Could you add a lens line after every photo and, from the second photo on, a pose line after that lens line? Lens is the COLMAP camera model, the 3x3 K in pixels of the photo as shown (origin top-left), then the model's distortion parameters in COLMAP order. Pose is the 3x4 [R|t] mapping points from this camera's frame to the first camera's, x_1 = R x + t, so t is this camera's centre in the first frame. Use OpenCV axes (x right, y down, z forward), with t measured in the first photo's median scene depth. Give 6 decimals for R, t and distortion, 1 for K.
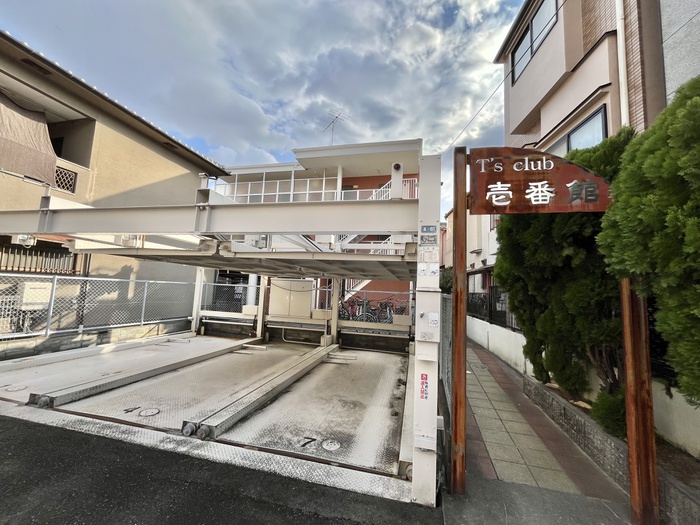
lens RADIAL K [[283.6, 0, 350.0], [0, 283.6, 262.5], [0, 0, 1]] dist [-0.003486, -0.000509]
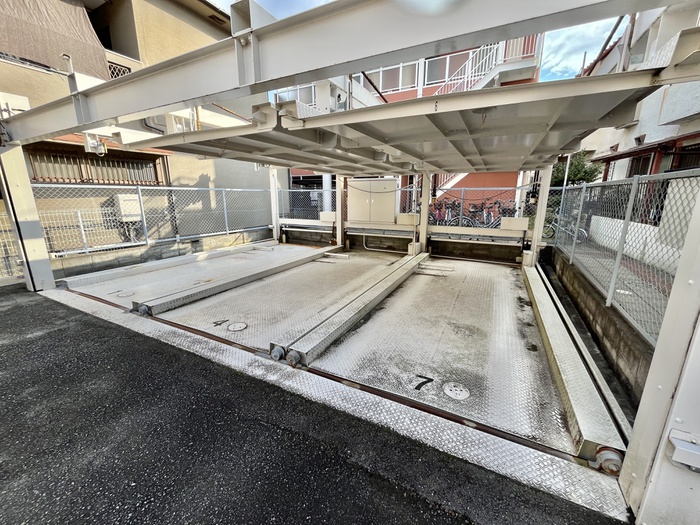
lens RADIAL K [[283.6, 0, 350.0], [0, 283.6, 262.5], [0, 0, 1]] dist [-0.003486, -0.000509]
pose [[0.968725, 0.012962, -0.247799, -0.111277], [0.066642, 0.948355, 0.310132, 0.061243], [0.239022, -0.316946, 0.917831, 0.264027]]
